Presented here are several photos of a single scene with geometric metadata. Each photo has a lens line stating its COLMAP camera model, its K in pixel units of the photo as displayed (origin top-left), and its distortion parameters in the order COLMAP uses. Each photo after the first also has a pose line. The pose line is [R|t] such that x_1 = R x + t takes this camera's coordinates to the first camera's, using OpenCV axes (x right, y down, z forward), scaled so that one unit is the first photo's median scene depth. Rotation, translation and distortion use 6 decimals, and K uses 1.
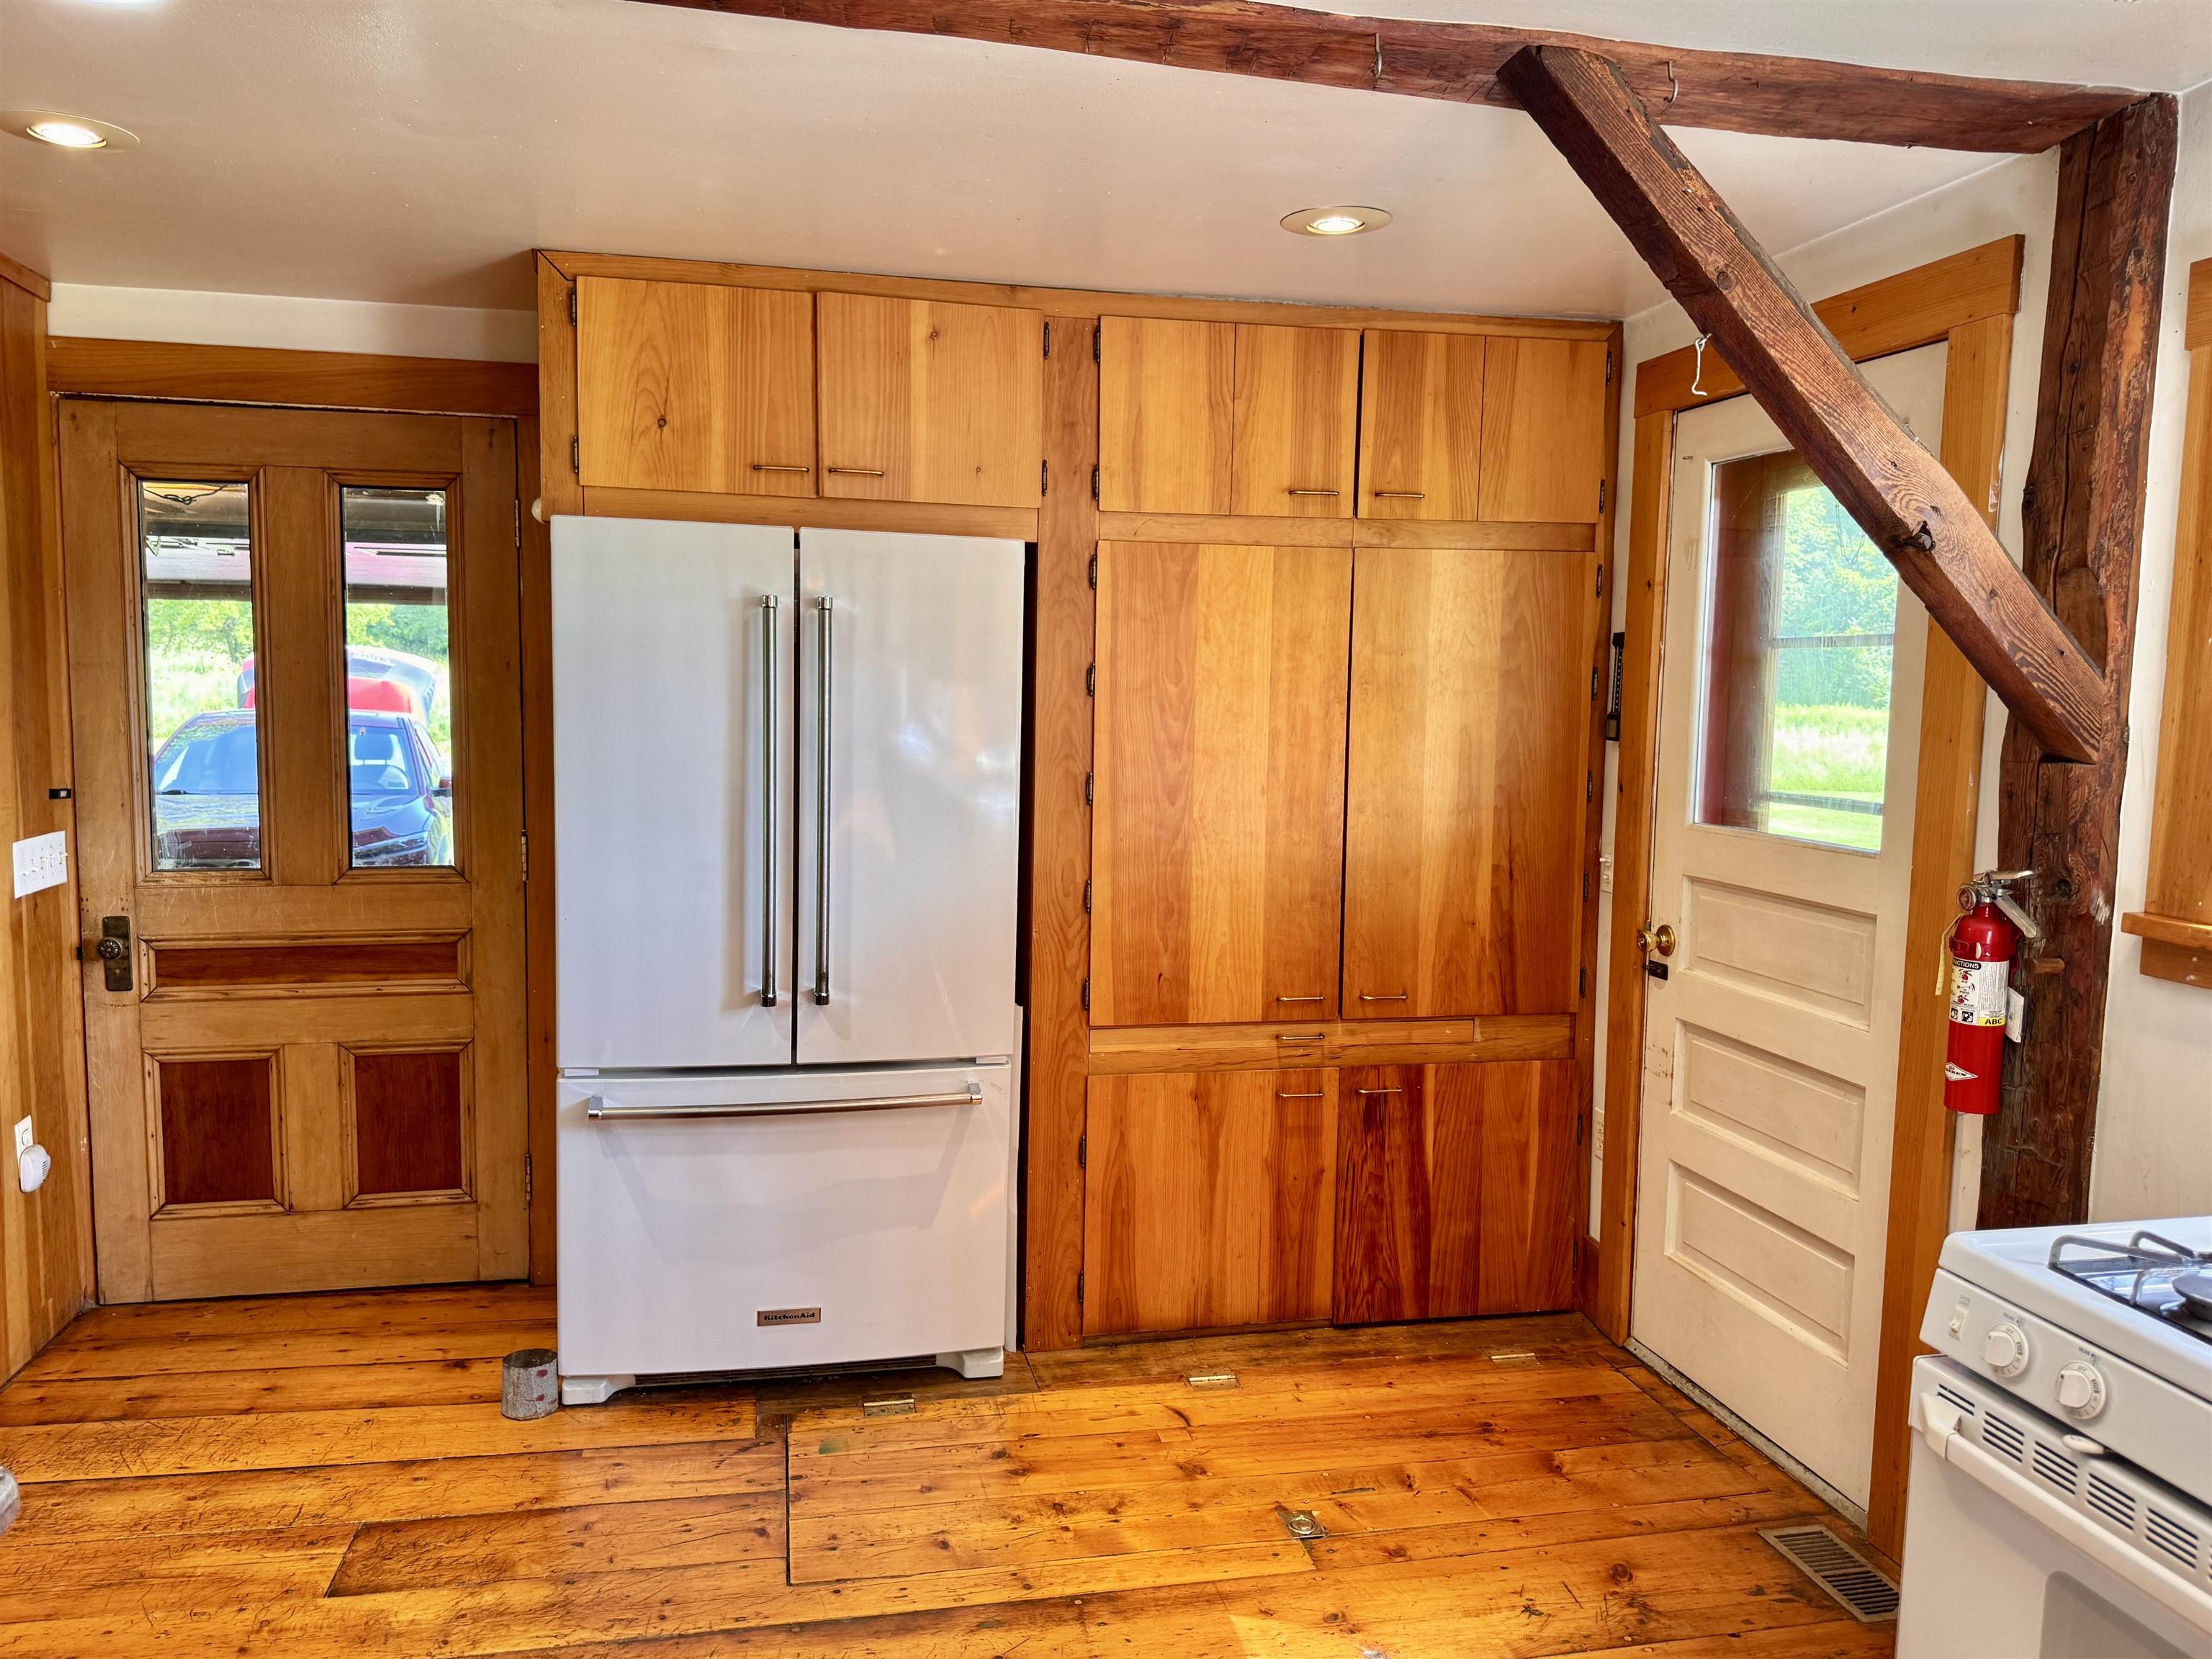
lens RADIAL K [[1537.2, 0, 1098.8], [0, 1537.2, 824.3], [0, 0, 1]] dist [0.045215, -0.055085]
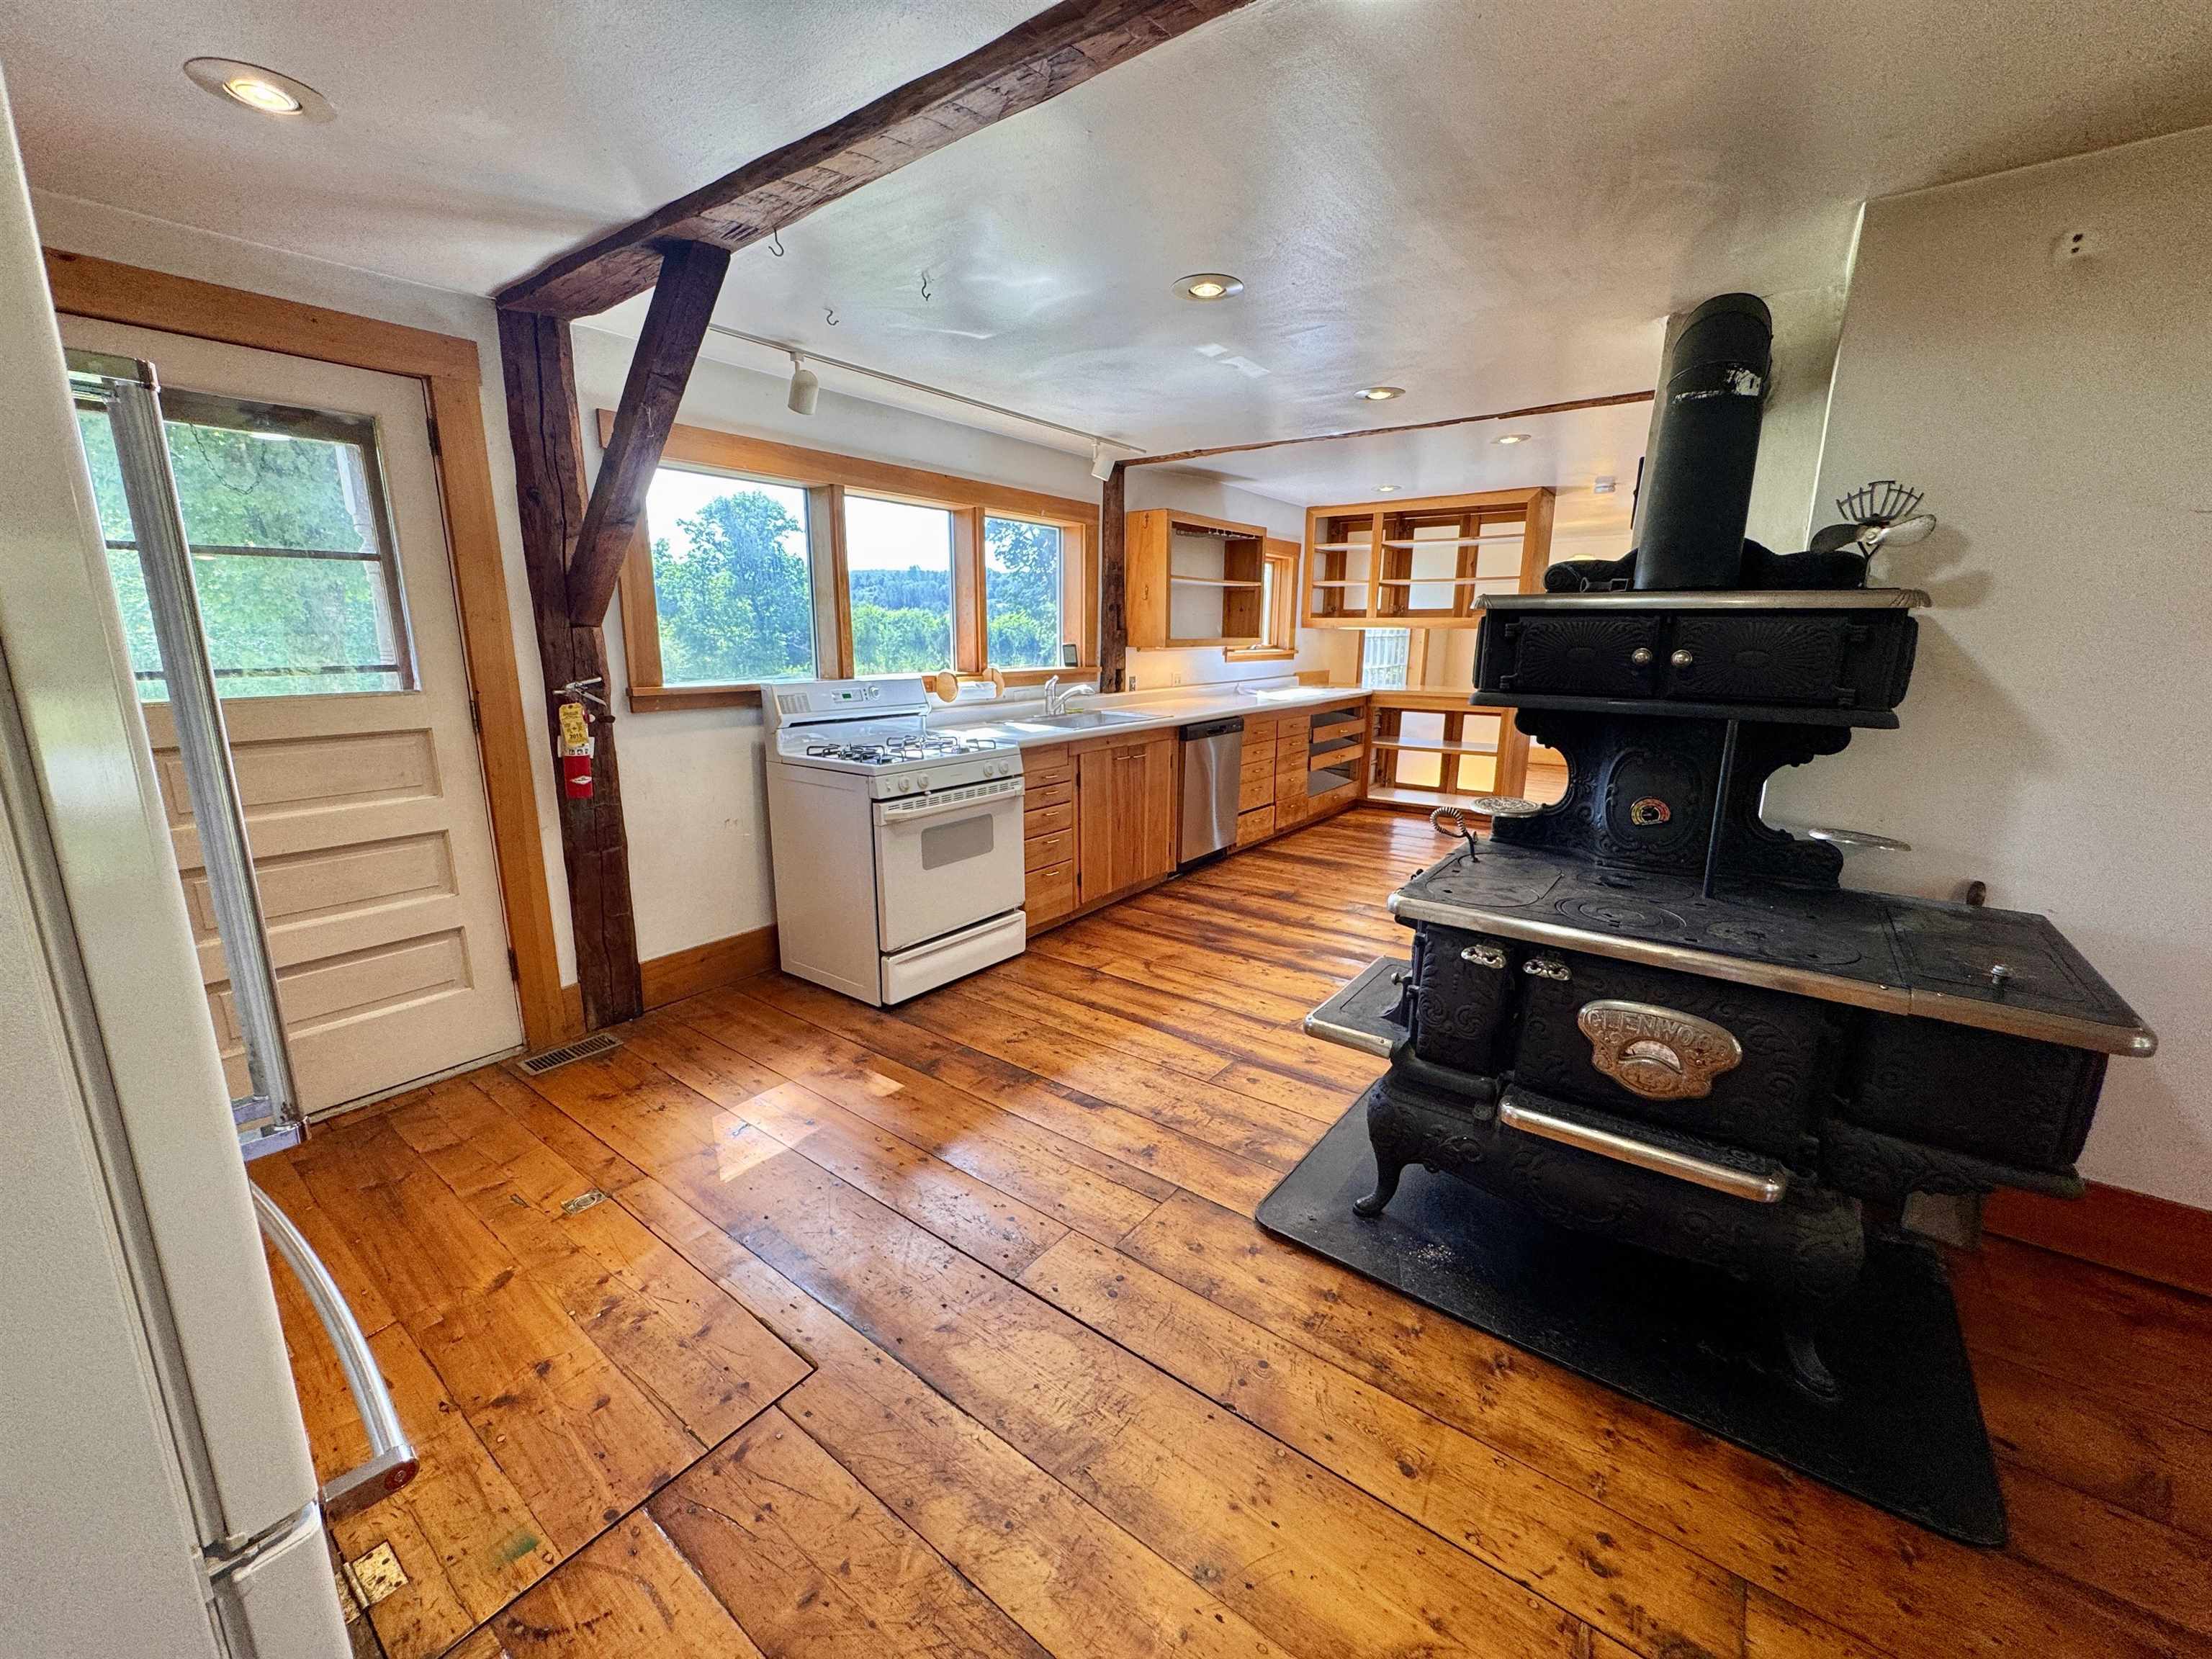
lens RADIAL K [[887.6, 0, 1100.6], [0, 887.6, 825.4], [0, 0, 1]] dist [-0.004807, 0.000816]
pose [[-0.651165, -0.181161, 0.736997, -0.682839], [0.060344, 0.955659, 0.288227, -0.071666], [-0.756533, 0.232156, -0.611360, 1.035906]]
